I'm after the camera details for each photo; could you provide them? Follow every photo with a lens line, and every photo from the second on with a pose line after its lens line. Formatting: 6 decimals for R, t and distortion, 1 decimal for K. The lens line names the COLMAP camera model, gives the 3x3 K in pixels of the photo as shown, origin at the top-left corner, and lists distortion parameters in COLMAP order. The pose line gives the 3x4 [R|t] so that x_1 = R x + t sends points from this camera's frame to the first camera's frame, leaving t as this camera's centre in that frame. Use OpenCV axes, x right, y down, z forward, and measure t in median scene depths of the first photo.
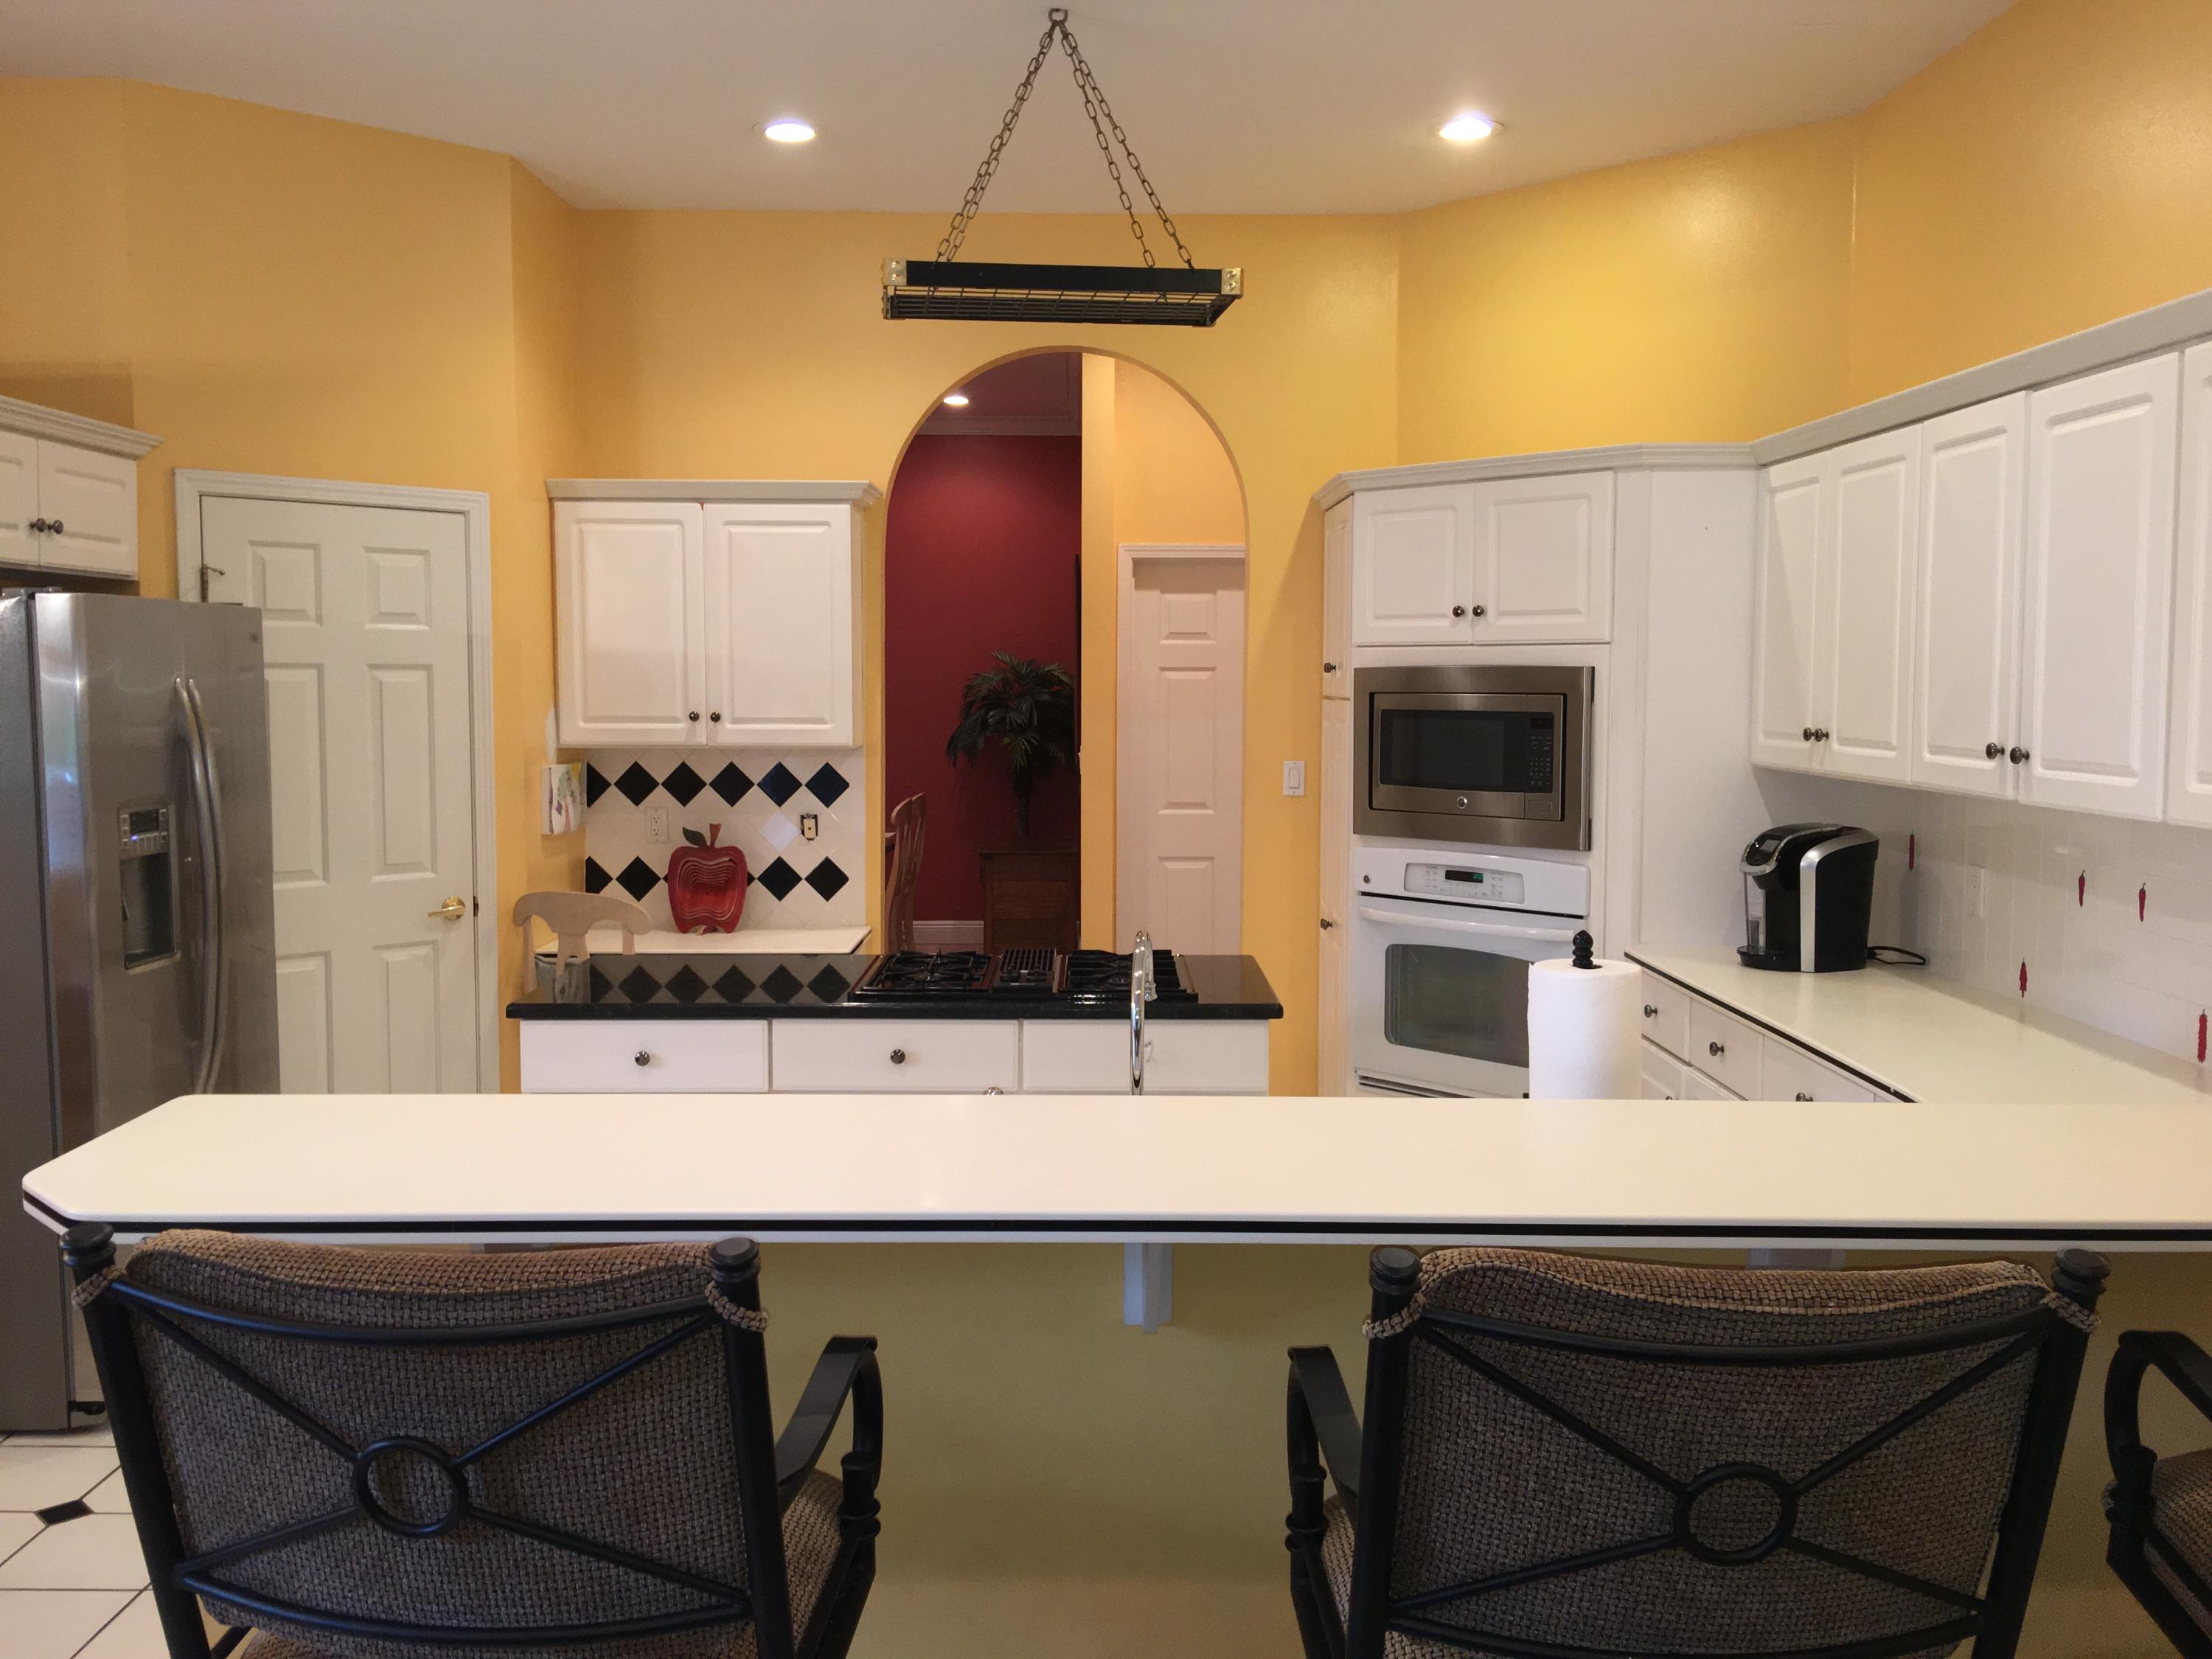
lens RADIAL K [[1875.7, 0, 1089.9], [0, 1875.7, 813.3], [0, 0, 1]] dist [0.050064, -0.066061]
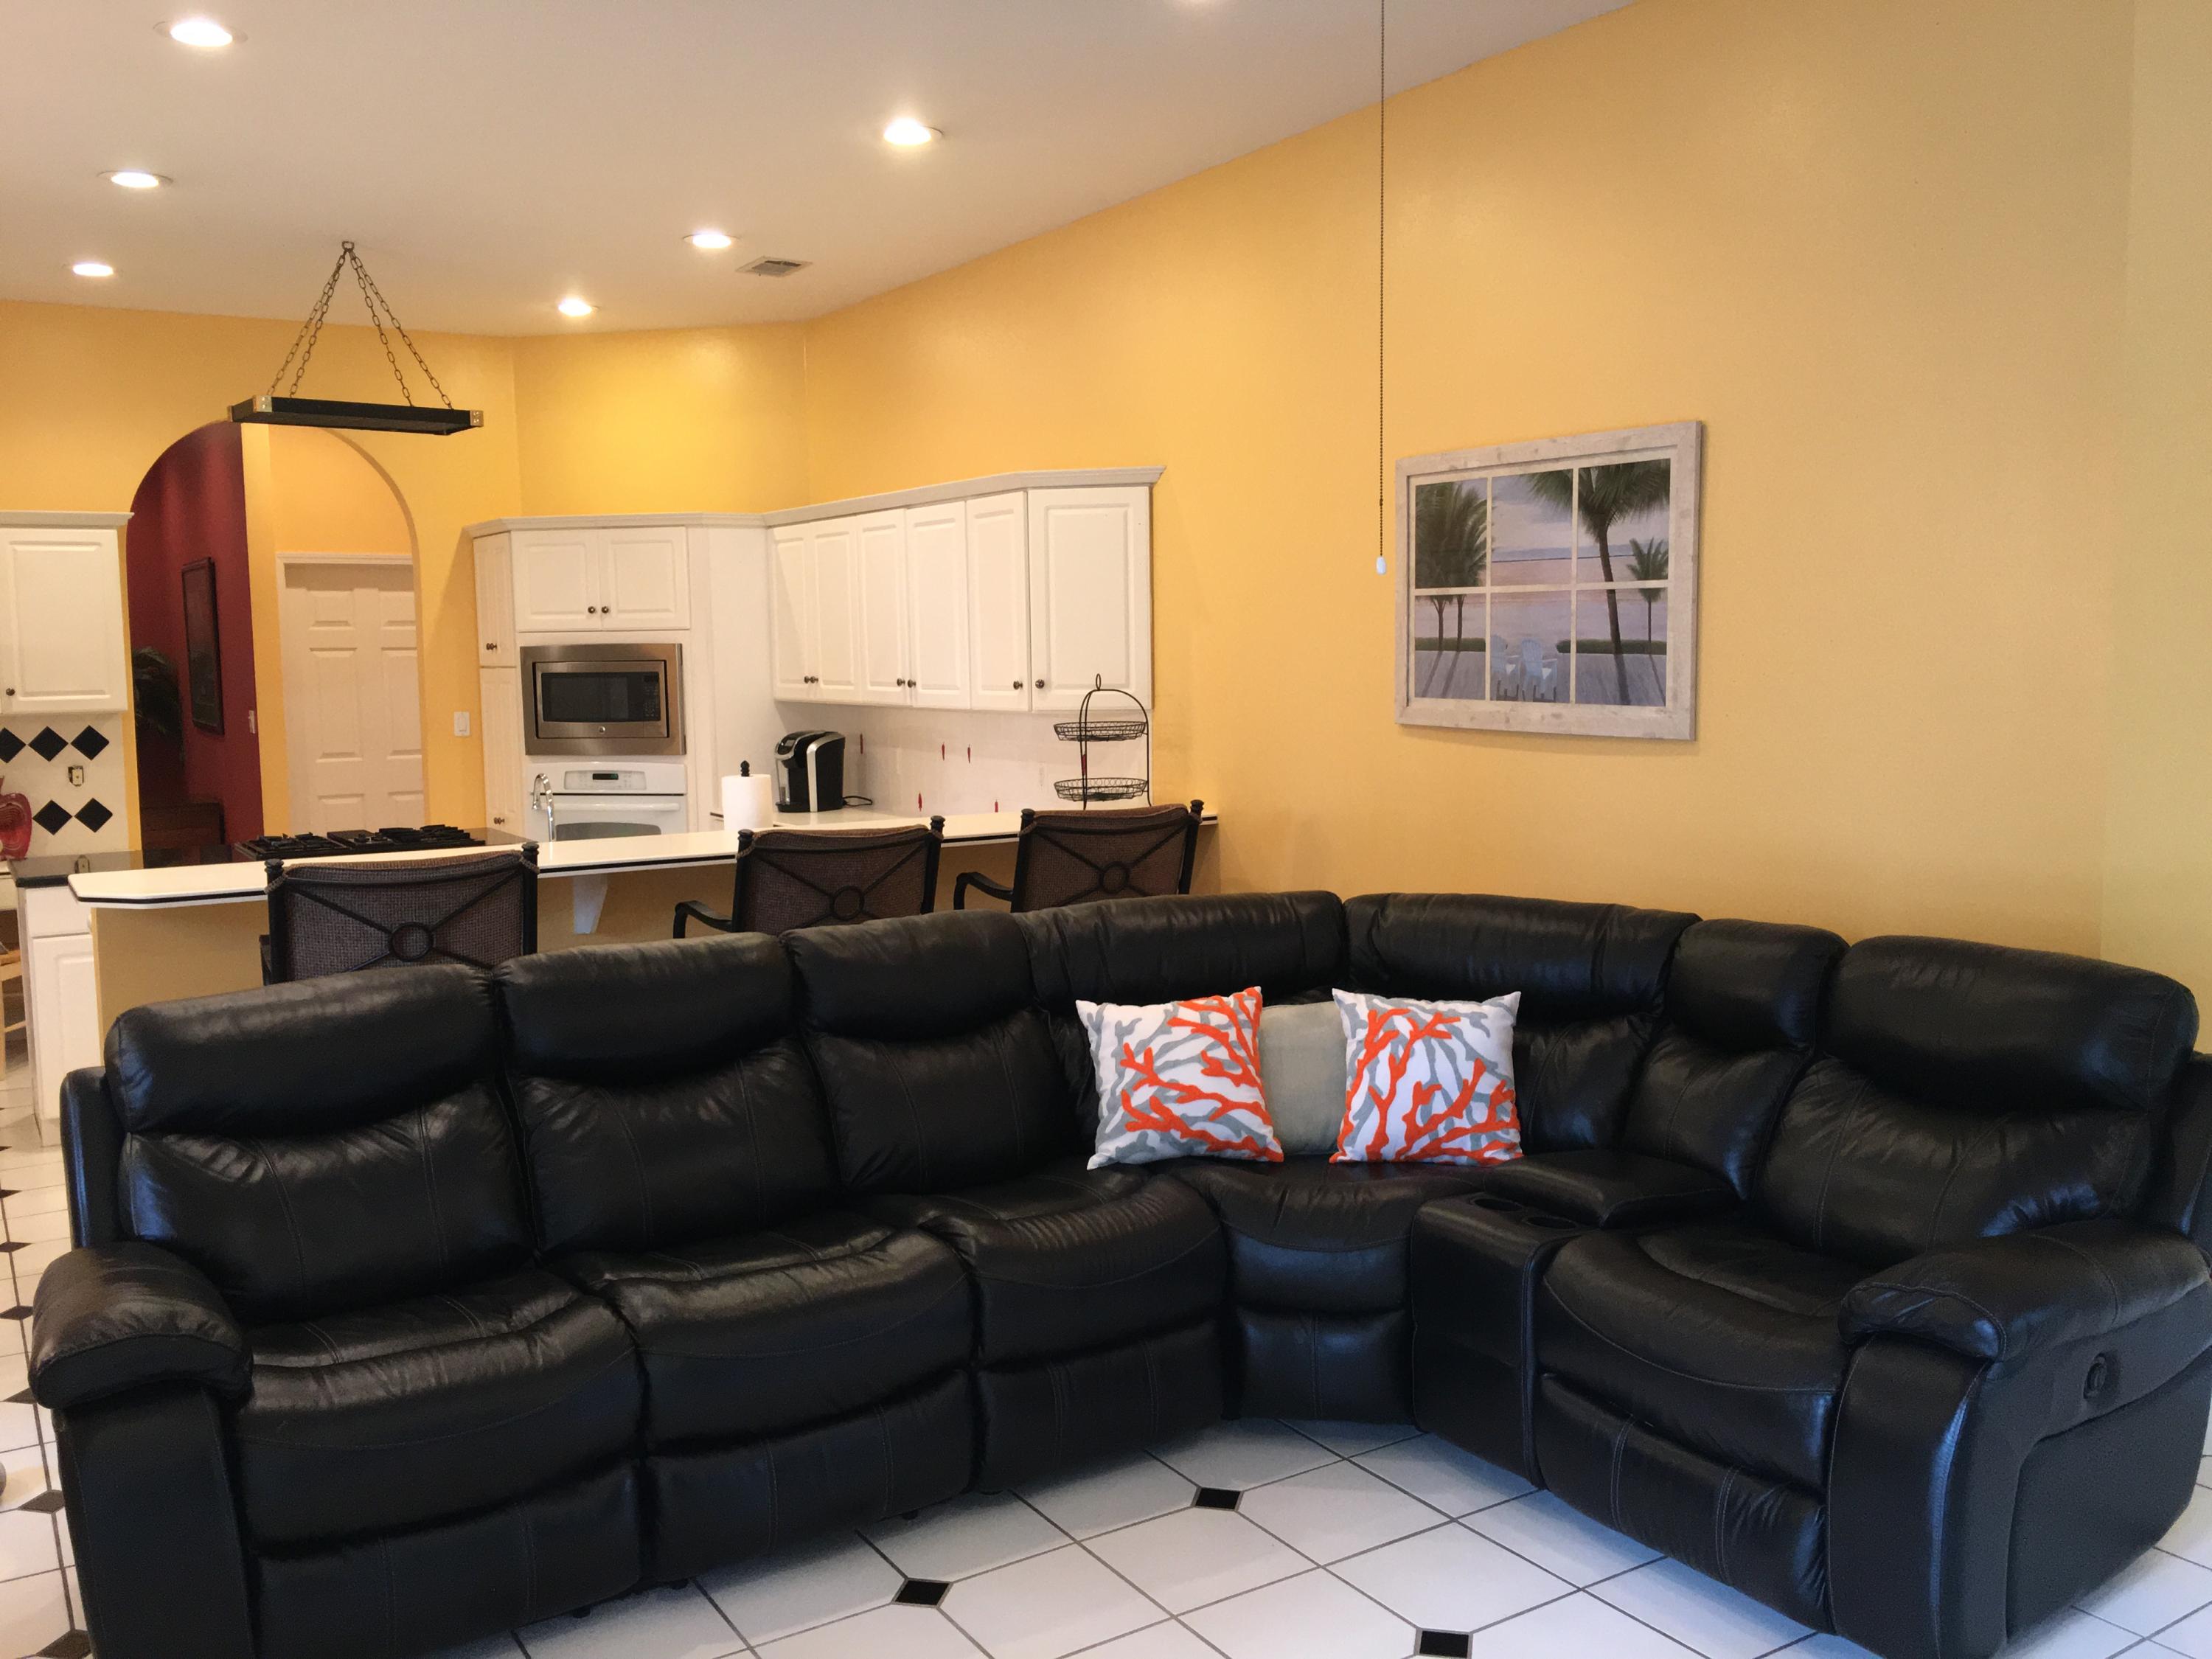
lens RADIAL K [[1875.7, 0, 1104.1], [0, 1875.7, 832.4], [0, 0, 1]] dist [0.050064, -0.066061]
pose [[0.847273, -0.068708, 0.526696, -0.307132], [0.057047, 0.997634, 0.038373, 0.046990], [-0.528086, -0.002466, 0.849187, -0.621078]]
